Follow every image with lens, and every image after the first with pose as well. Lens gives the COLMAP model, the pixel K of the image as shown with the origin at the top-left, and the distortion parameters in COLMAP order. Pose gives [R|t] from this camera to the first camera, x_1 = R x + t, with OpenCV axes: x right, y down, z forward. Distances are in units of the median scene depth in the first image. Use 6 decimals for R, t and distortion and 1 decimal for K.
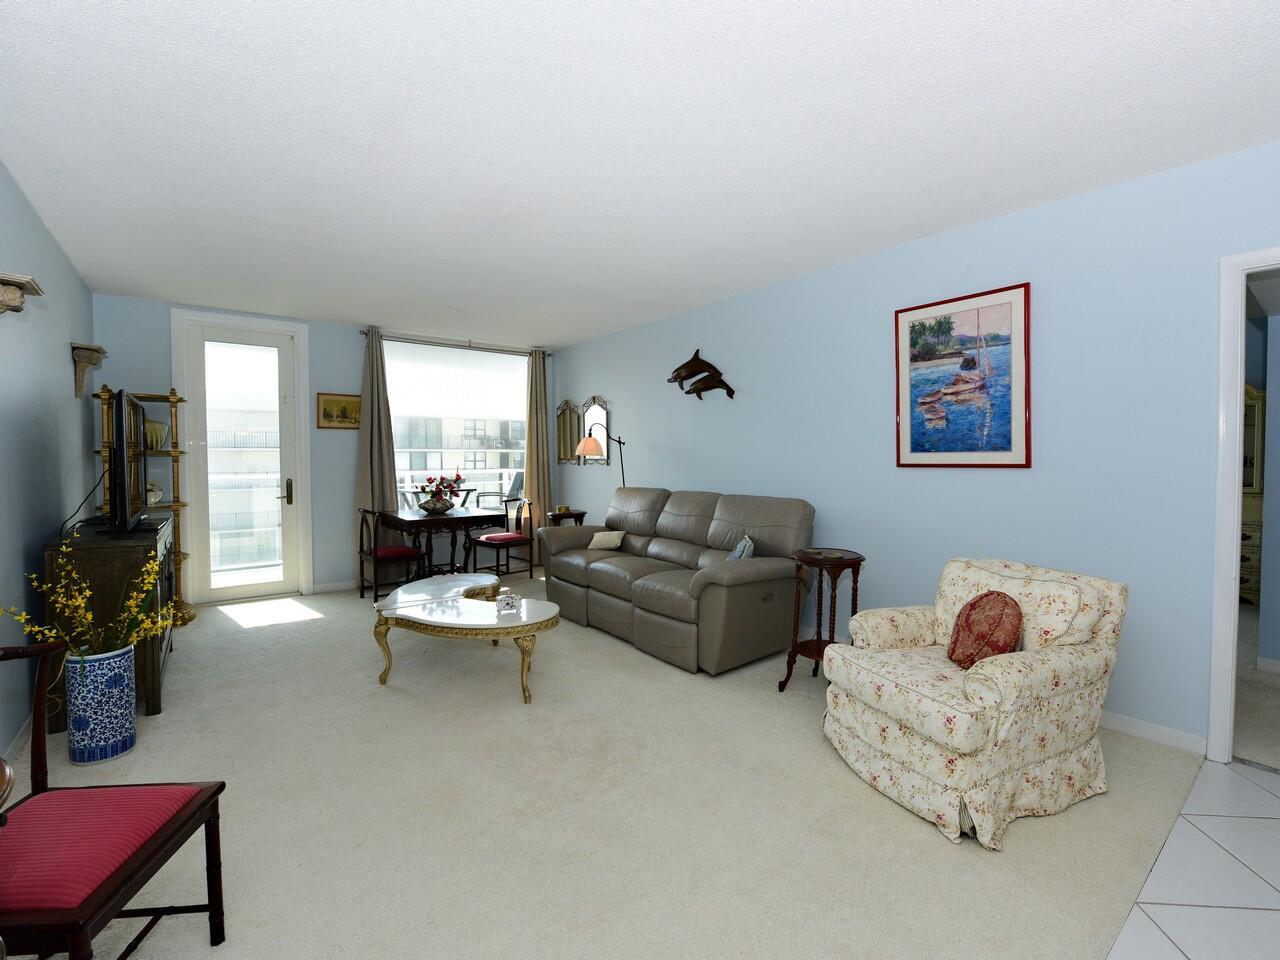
lens RADIAL K [[575.7, 0, 636.3], [0, 575.7, 471.4], [0, 0, 1]] dist [-0.012455, 0.000101]
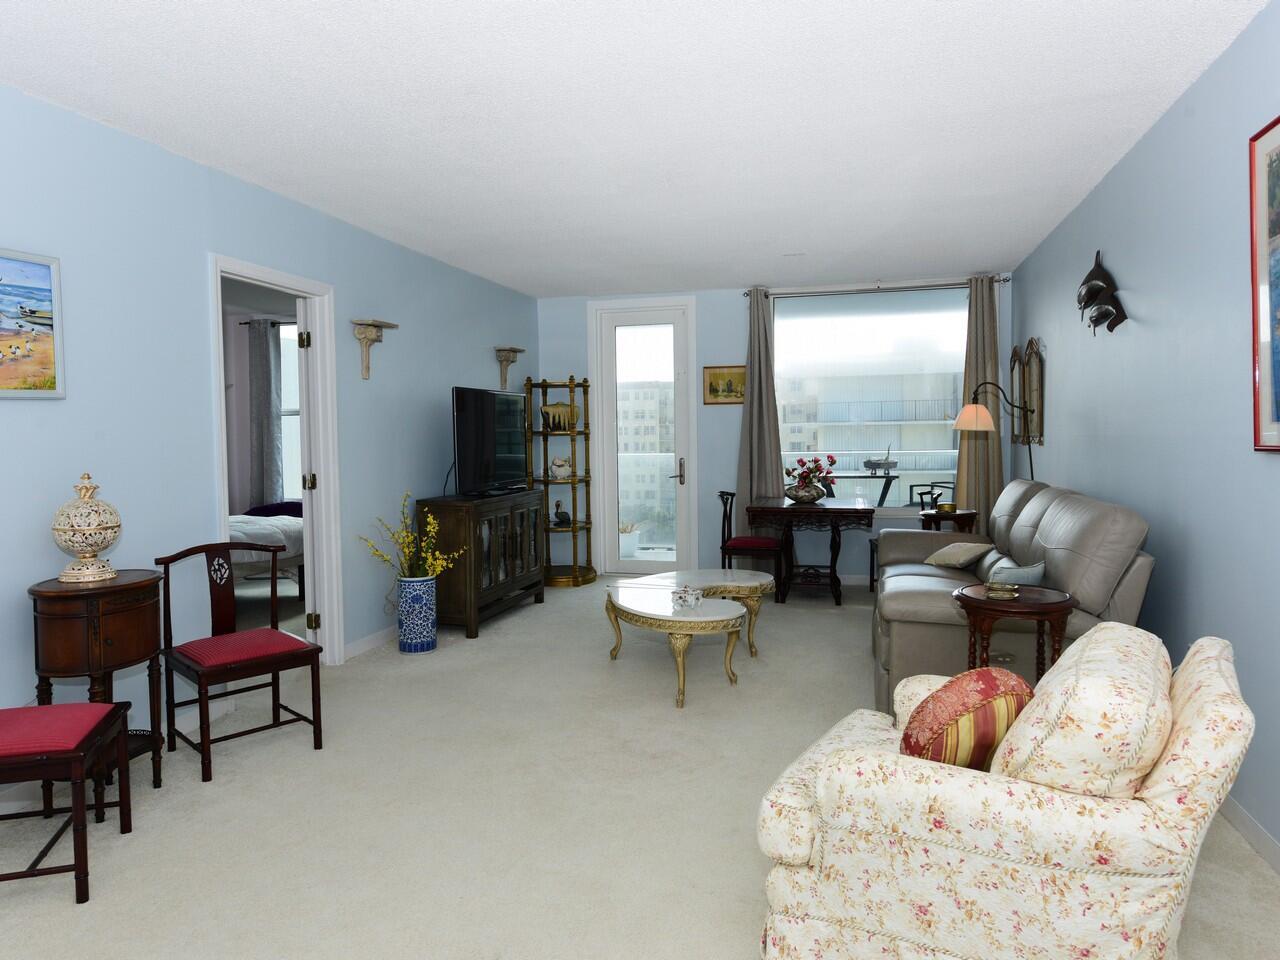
lens RADIAL K [[819.0, 0, 639.5], [0, 819.0, 475.2], [0, 0, 1]] dist [-0.001523, -0.001649]
pose [[0.609932, 0.032231, -0.791798, 0.455228], [-0.008378, 0.999379, 0.034227, -0.004628], [0.792409, -0.014242, 0.609823, 0.094089]]
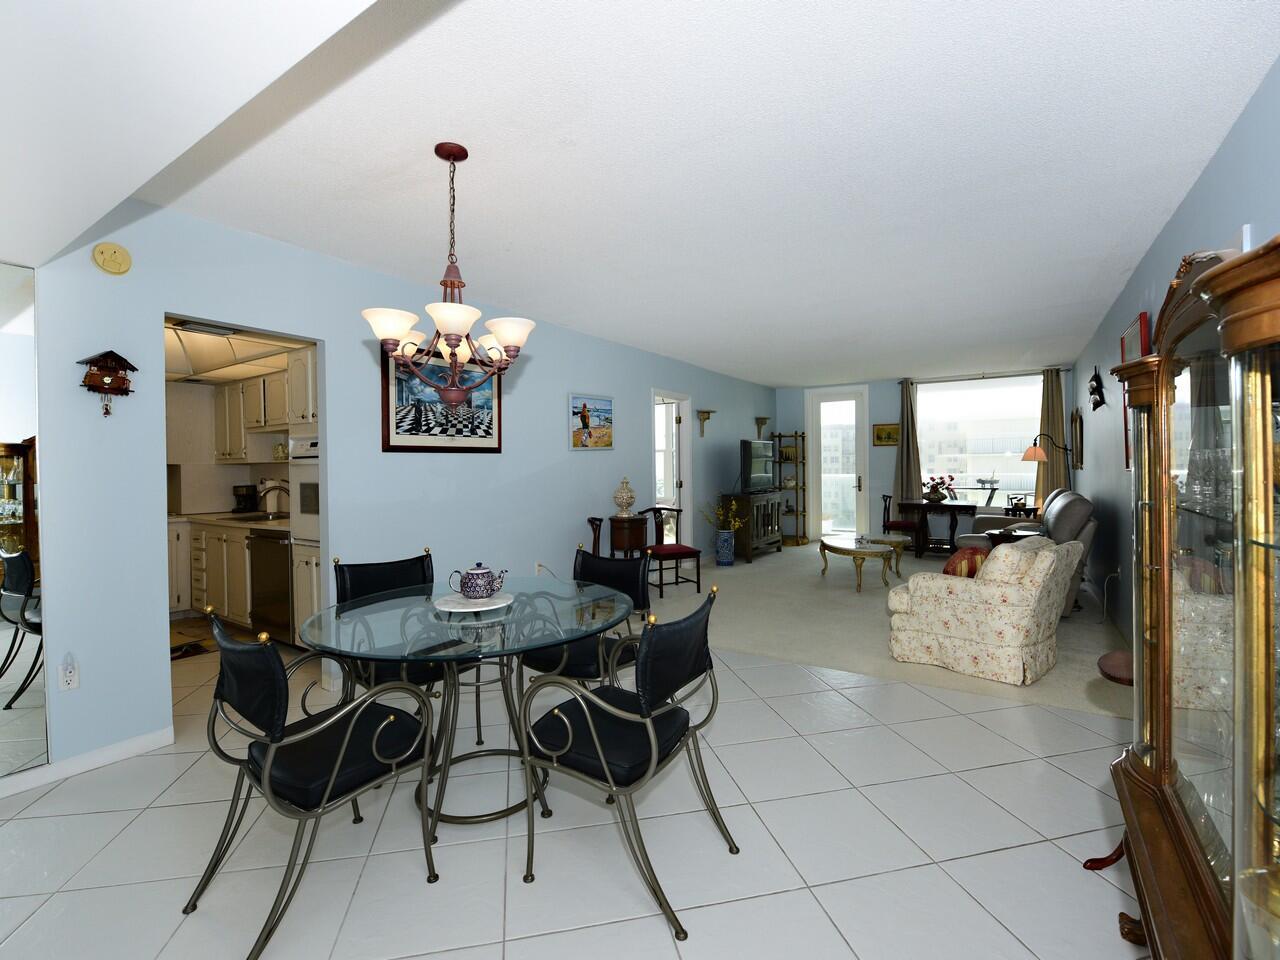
lens RADIAL K [[575.7, 0, 636.3], [0, 575.7, 471.4], [0, 0, 1]] dist [-0.012455, 0.000101]
pose [[0.330465, 0.007481, -0.943788, 0.795078], [-0.013545, 0.999903, 0.003183, 0.001931], [0.943721, 0.011732, 0.330535, -0.197362]]
